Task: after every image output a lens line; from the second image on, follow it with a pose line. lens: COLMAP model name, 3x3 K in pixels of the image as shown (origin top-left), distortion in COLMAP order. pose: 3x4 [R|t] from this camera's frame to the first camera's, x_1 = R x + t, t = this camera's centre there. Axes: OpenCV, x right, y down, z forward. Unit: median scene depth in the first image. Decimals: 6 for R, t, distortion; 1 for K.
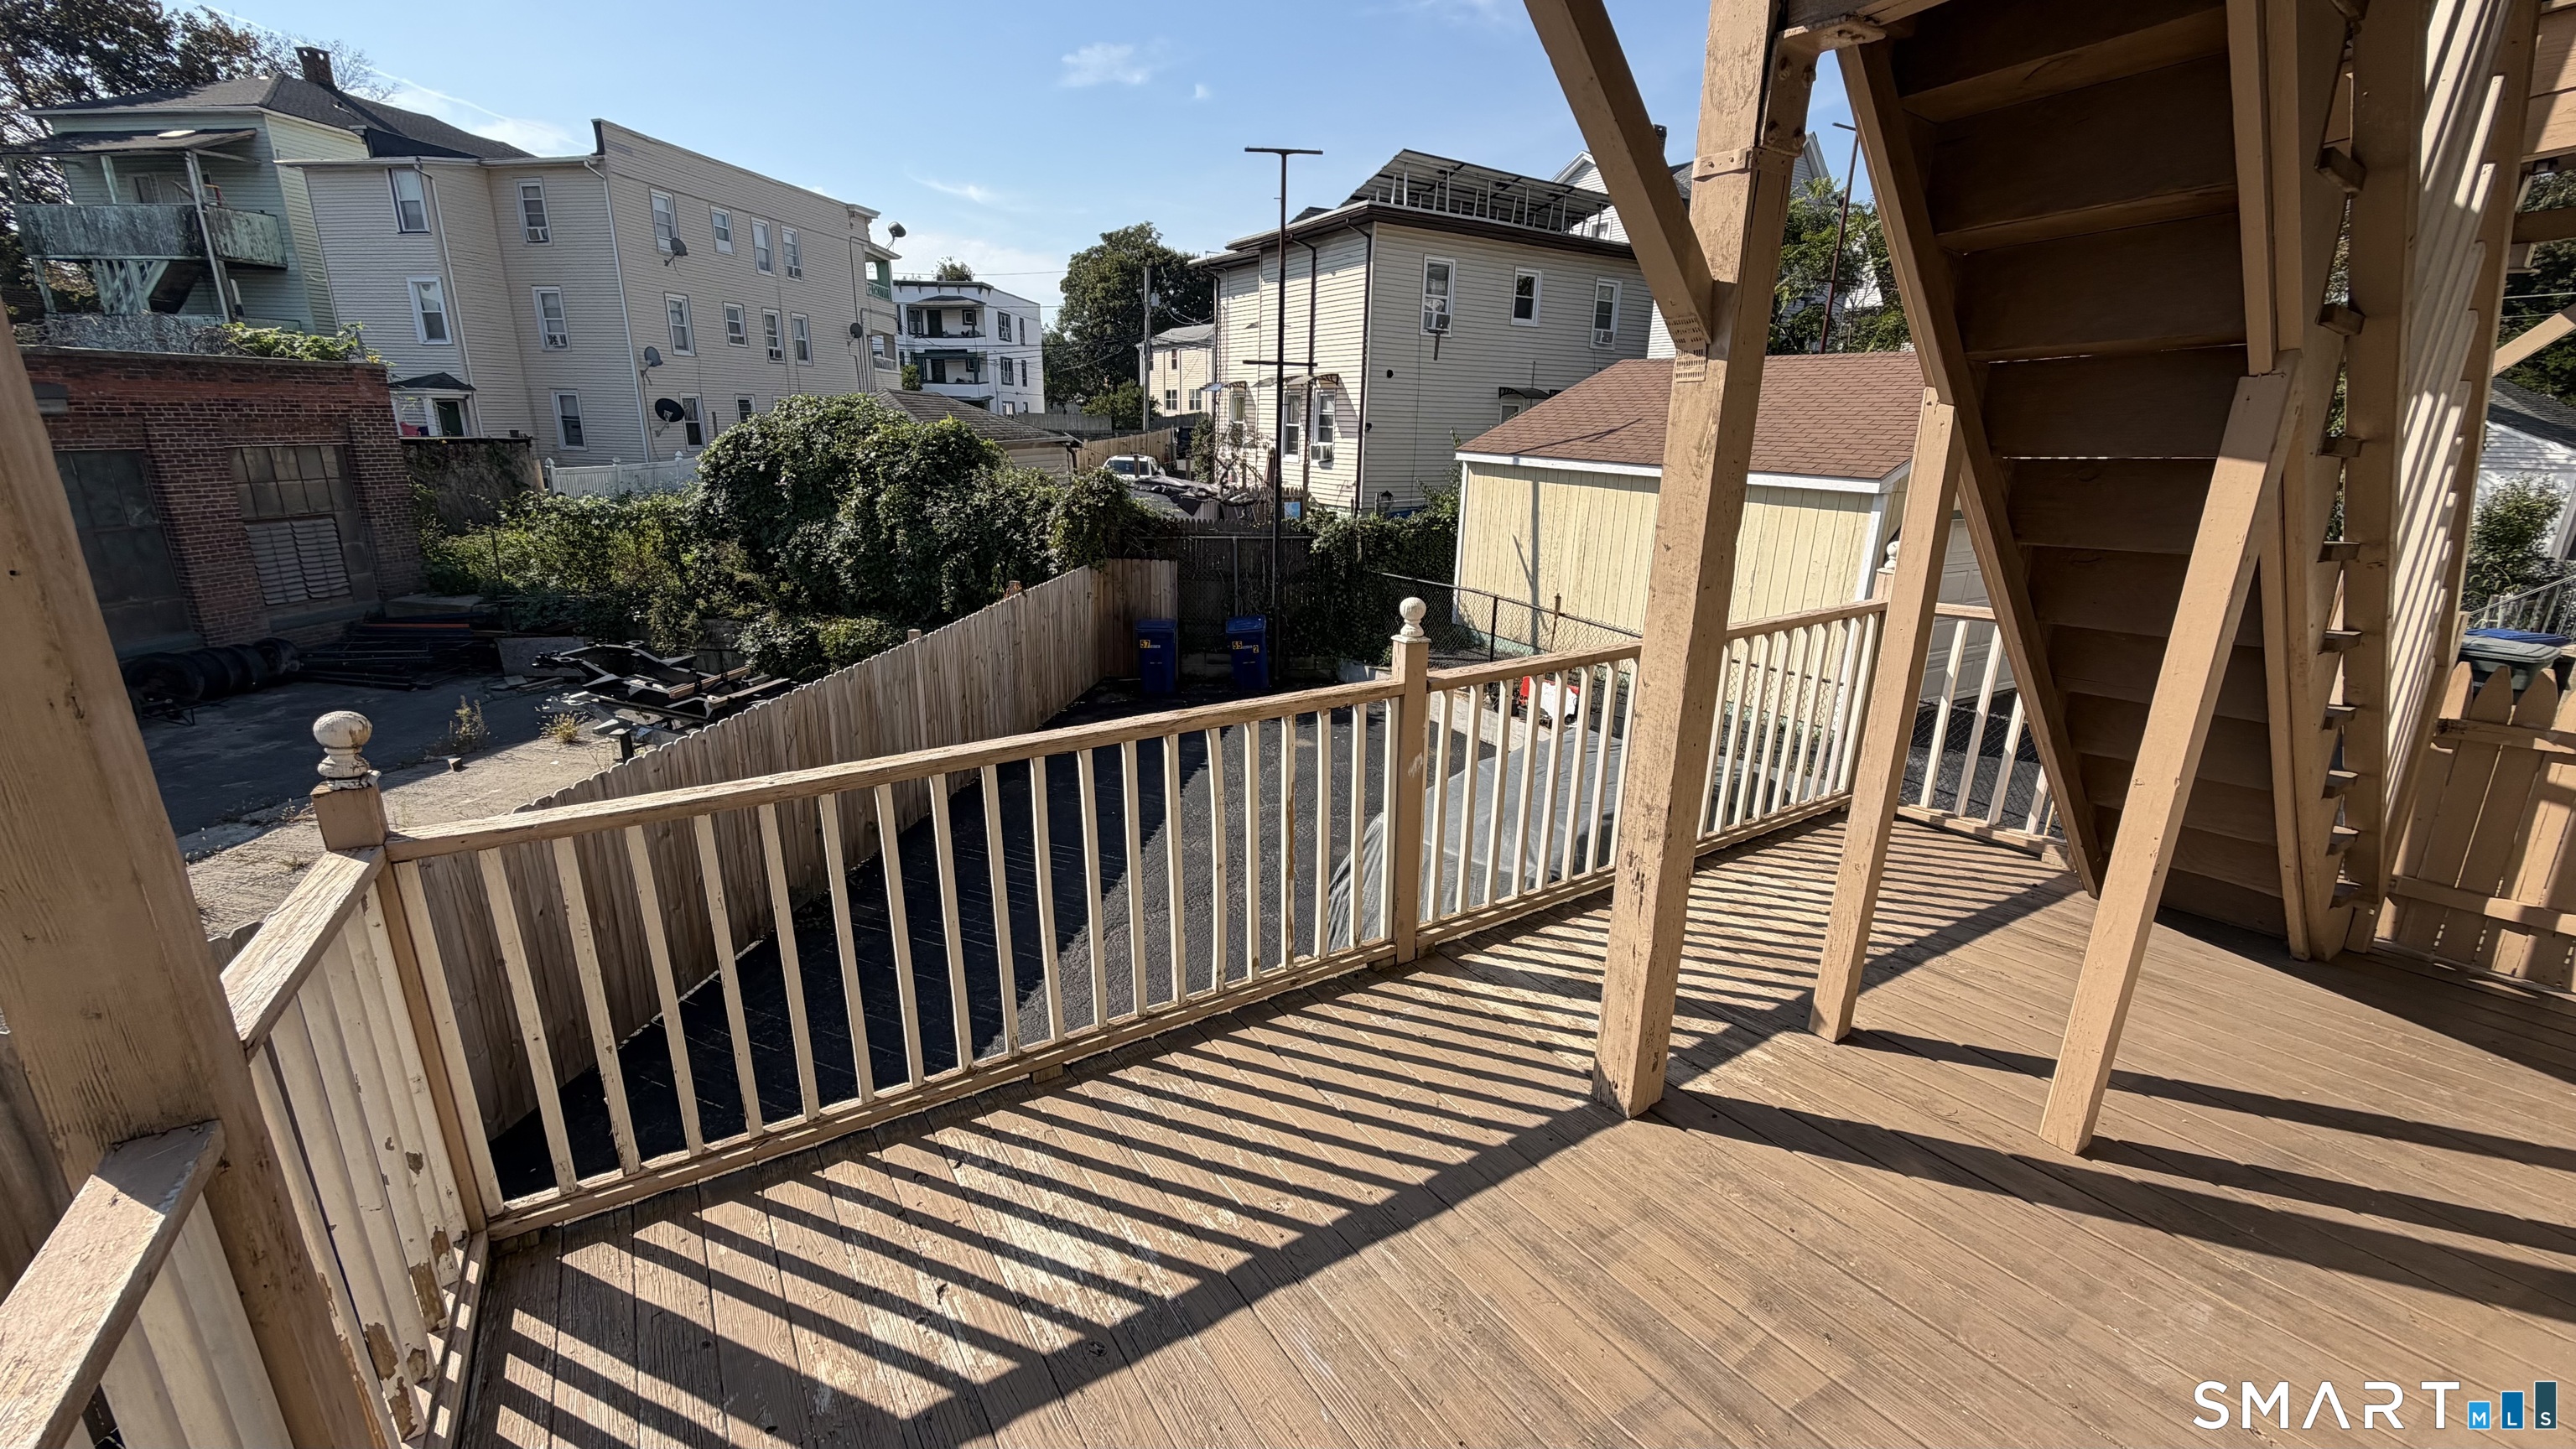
lens RADIAL K [[1028.2, 0, 1280.6], [0, 1028.2, 724.8], [0, 0, 1]] dist [-0.001286, 0.000301]
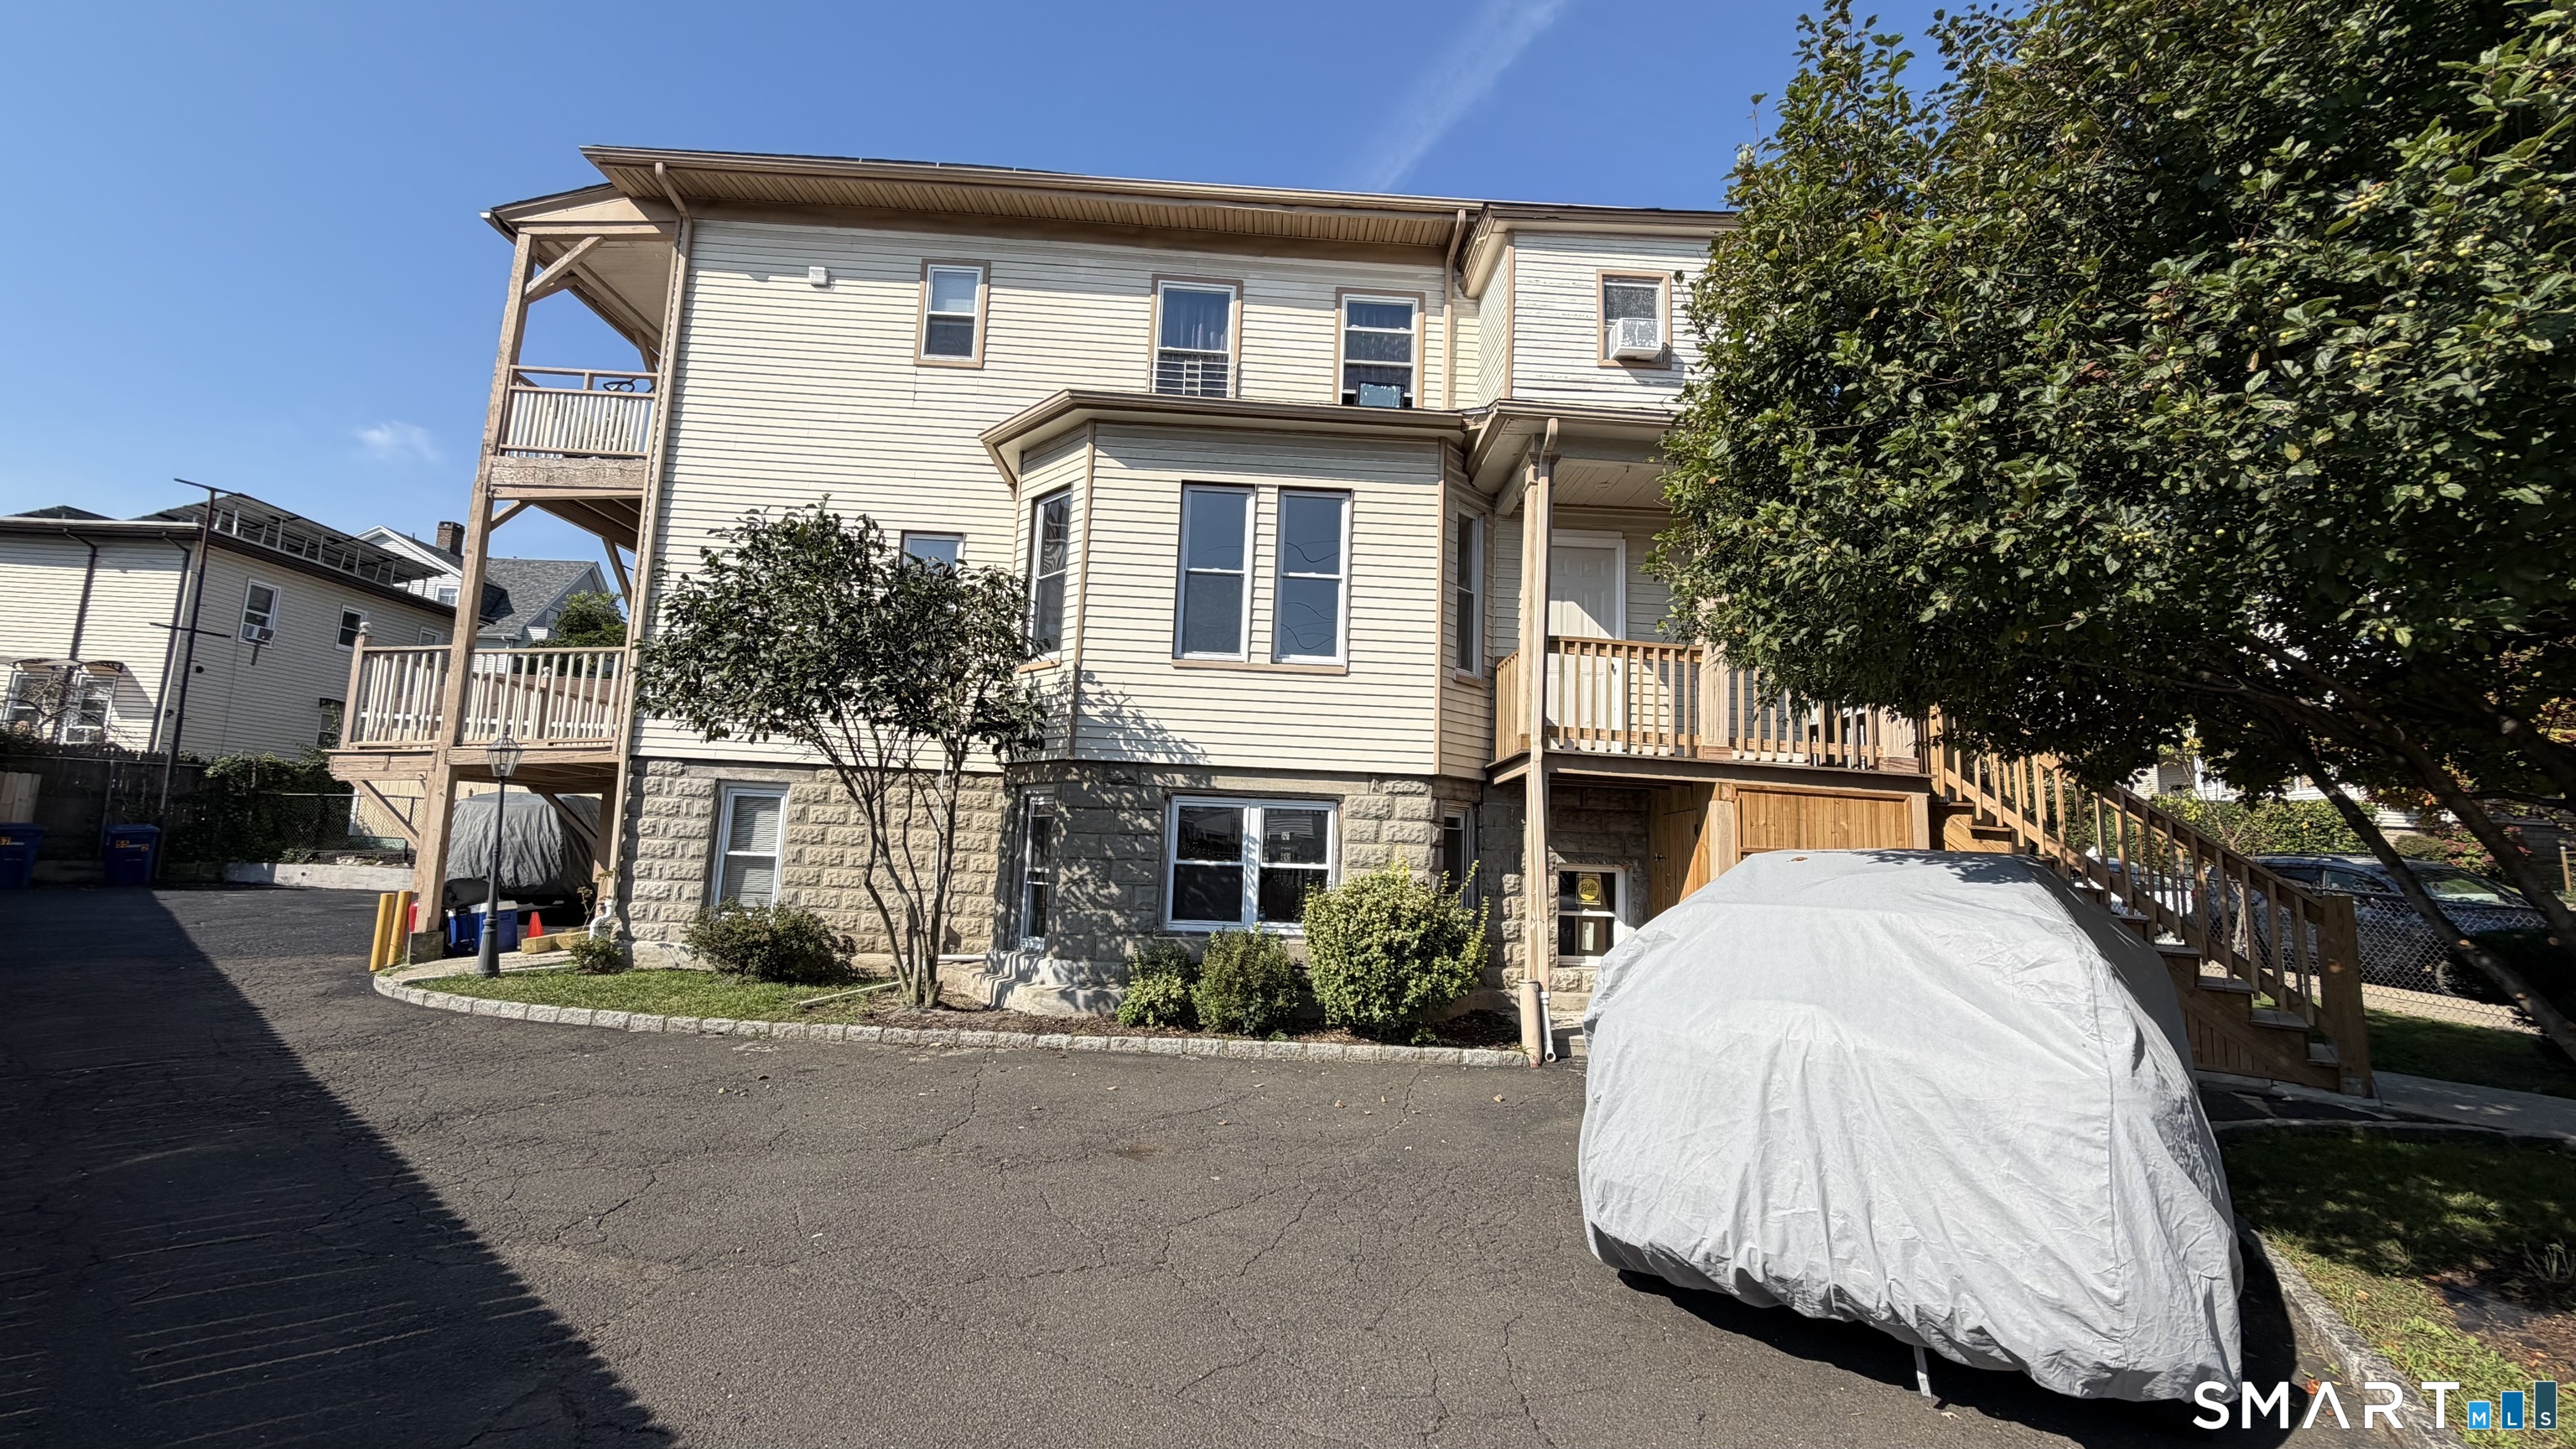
lens RADIAL K [[1028.2, 0, 1280.6], [0, 1028.2, 724.8], [0, 0, 1]] dist [-0.001286, 0.000301]
pose [[0.492307, 0.110823, 0.863338, -0.261749], [0.221186, 0.943375, -0.247225, 0.235223], [-0.841849, 0.312669, 0.439918, -0.421720]]
